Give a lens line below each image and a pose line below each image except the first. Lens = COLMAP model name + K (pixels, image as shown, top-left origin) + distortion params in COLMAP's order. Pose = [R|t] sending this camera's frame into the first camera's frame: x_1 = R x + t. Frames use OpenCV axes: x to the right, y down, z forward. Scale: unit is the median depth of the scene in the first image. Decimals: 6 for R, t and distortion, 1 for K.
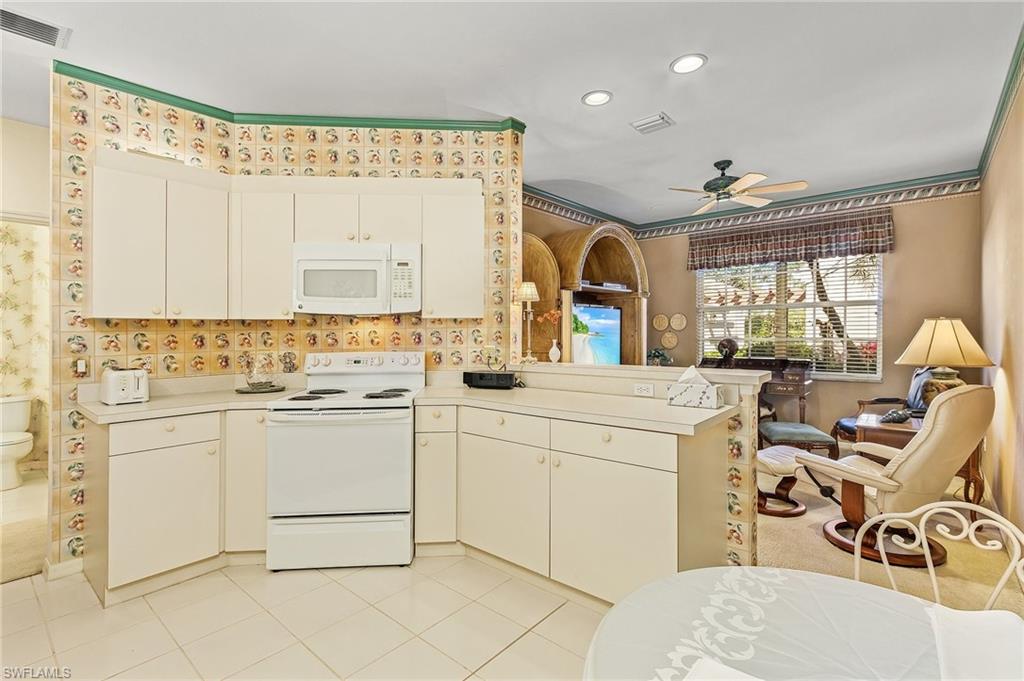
lens RADIAL K [[473.8, 0, 509.9], [0, 473.8, 331.2], [0, 0, 1]] dist [0.005857, -0.002198]
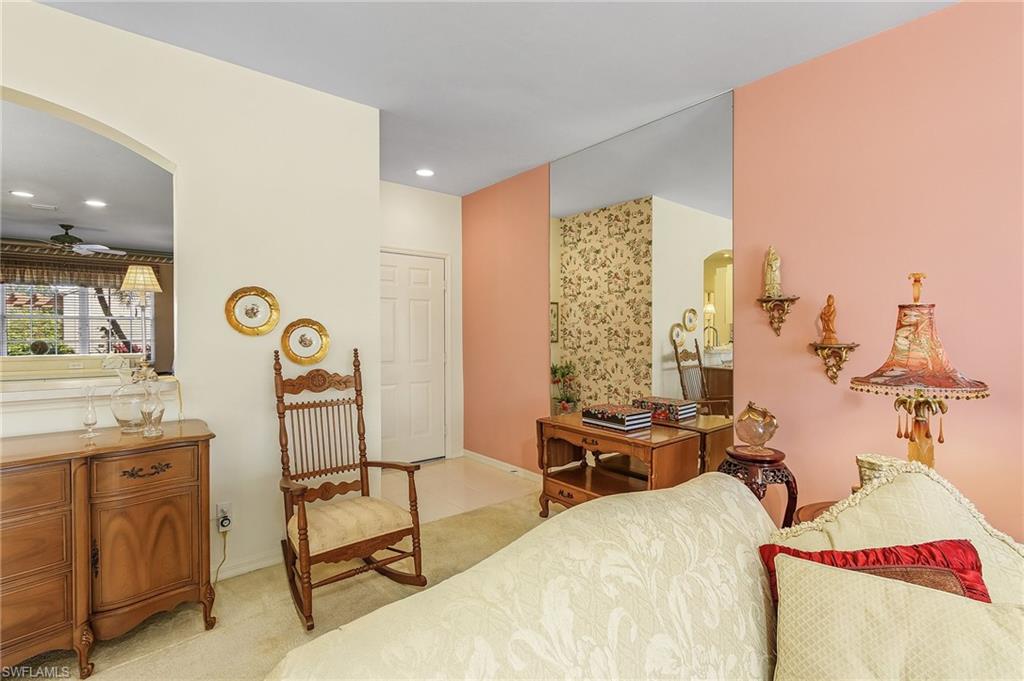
lens RADIAL K [[473.8, 0, 514.4], [0, 473.8, 337.8], [0, 0, 1]] dist [0.005857, -0.002198]
pose [[0.165586, 0.004356, 0.986186, -0.609749], [-0.007127, 0.999969, -0.003220, 0.002273], [-0.986170, -0.006495, 0.165612, -0.505950]]
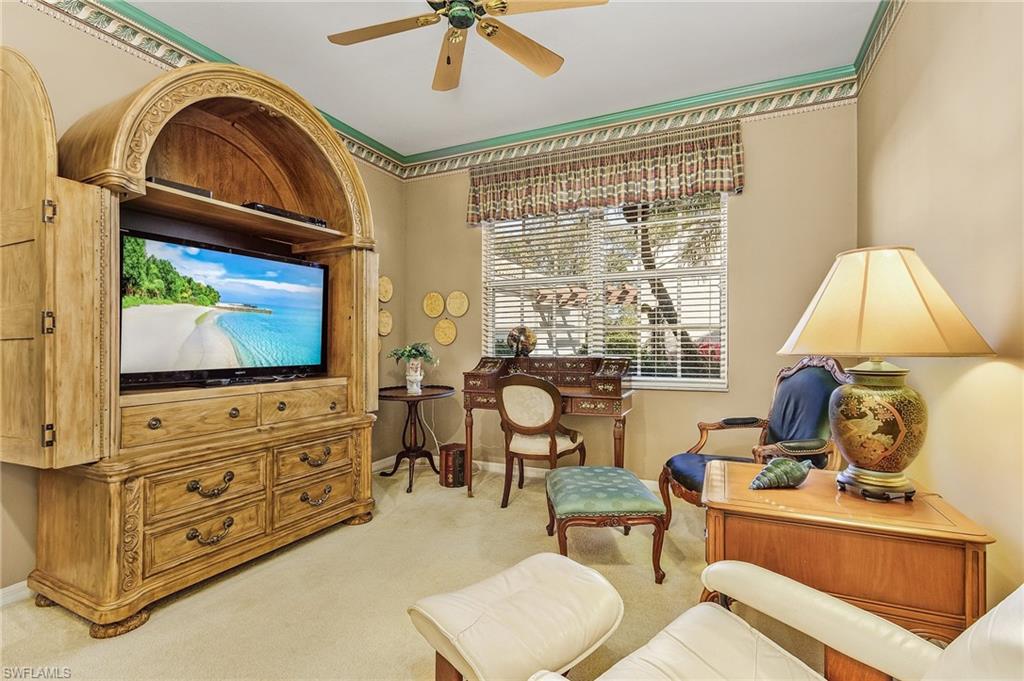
lens RADIAL K [[473.8, 0, 508.9], [0, 473.8, 336.0], [0, 0, 1]] dist [0.005857, -0.002198]
pose [[0.961553, 0.006091, 0.274552, 0.277034], [-0.003371, 0.999940, -0.010379, 0.034802], [-0.274598, 0.009054, 0.961516, 0.400910]]
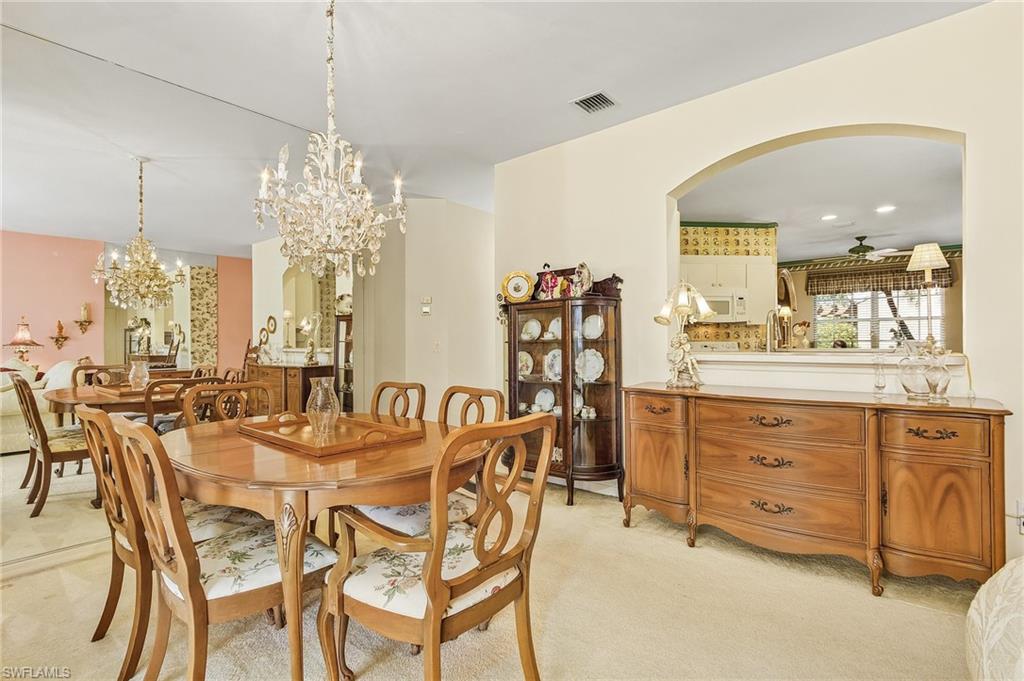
lens RADIAL K [[473.8, 0, 509.1], [0, 473.8, 338.4], [0, 0, 1]] dist [0.005857, -0.002198]
pose [[0.999846, 0.012025, 0.012764, -0.628133], [-0.012040, 0.999927, 0.001092, 0.020581], [-0.012749, -0.001245, 0.999918, -0.528976]]
